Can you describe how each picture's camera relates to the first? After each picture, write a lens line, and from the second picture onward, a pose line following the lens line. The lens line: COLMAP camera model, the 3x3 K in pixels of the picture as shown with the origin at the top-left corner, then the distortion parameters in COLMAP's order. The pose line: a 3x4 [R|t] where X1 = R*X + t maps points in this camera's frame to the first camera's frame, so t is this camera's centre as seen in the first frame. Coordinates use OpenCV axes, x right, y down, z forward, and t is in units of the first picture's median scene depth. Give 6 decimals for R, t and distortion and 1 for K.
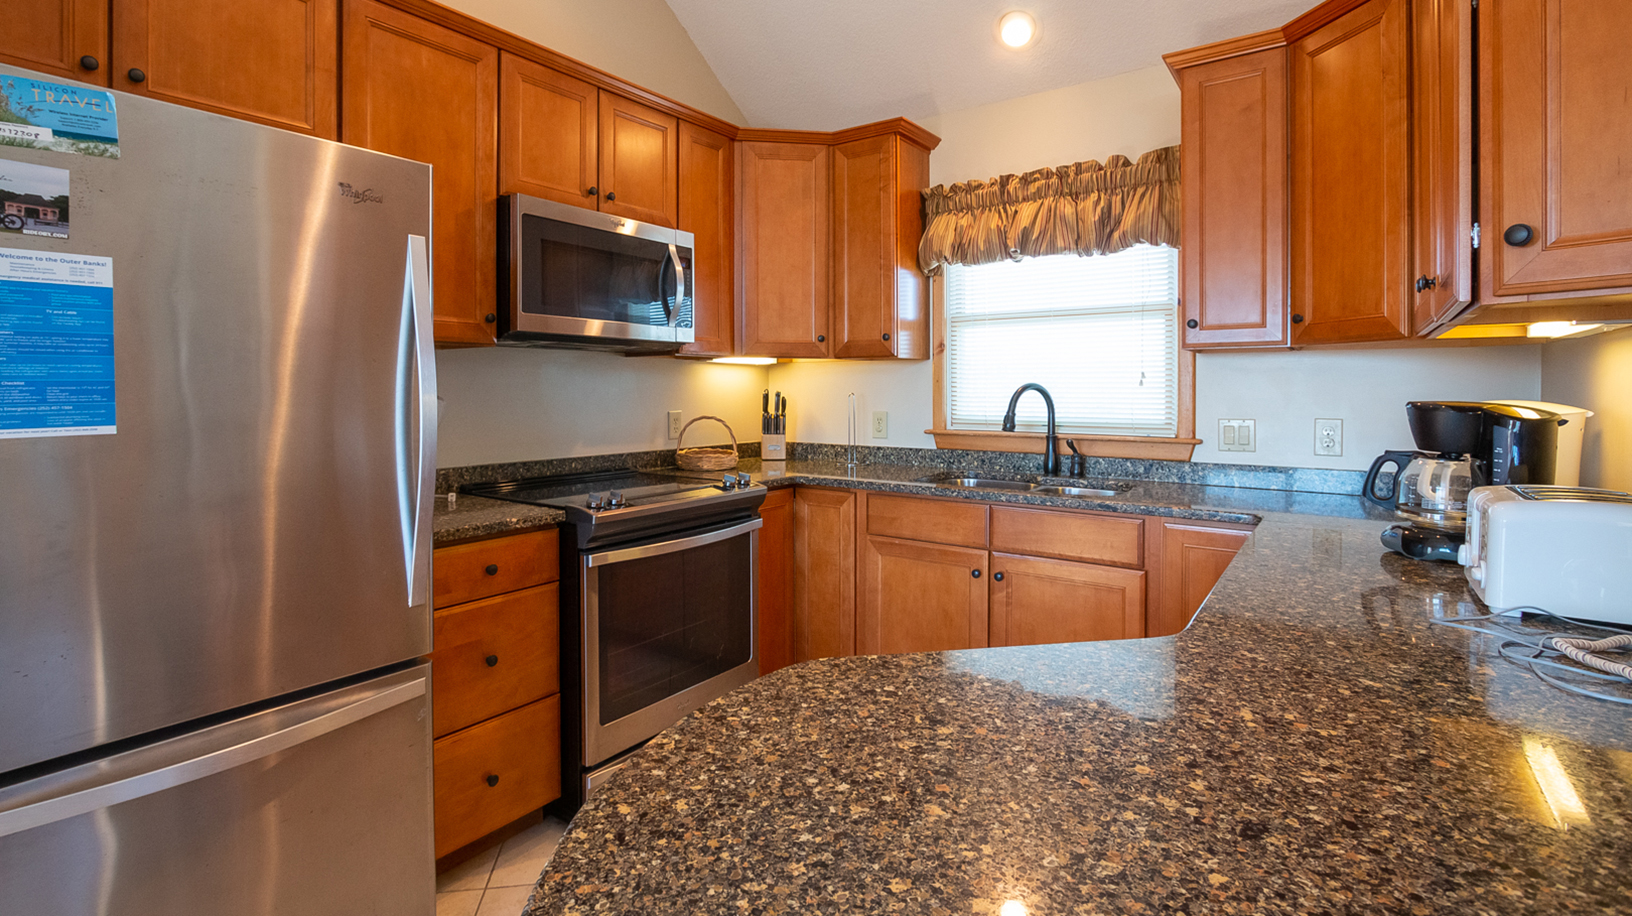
lens RADIAL K [[767.8, 0, 798.5], [0, 767.8, 380.0], [0, 0, 1]] dist [-0.001789, -0.000380]
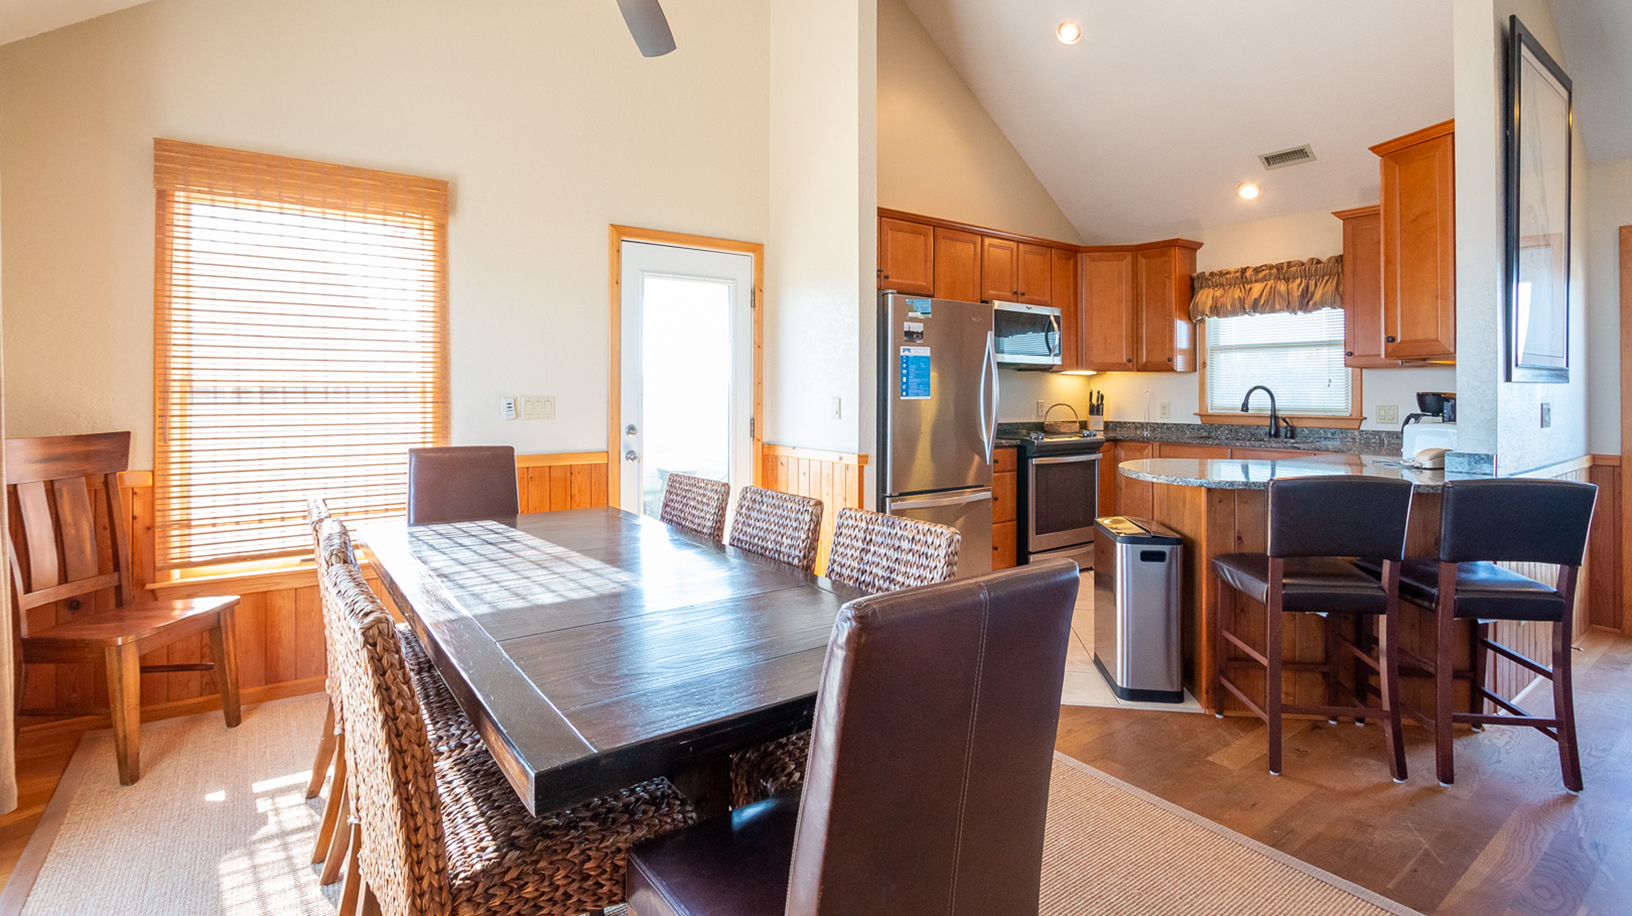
lens RADIAL K [[767.8, 0, 798.5], [0, 767.8, 380.0], [0, 0, 1]] dist [-0.001789, -0.000380]
pose [[0.950143, -0.001334, -0.311812, -0.150345], [-0.000561, 0.999982, -0.005988, 0.002717], [0.311815, 0.005865, 0.950125, -0.973344]]
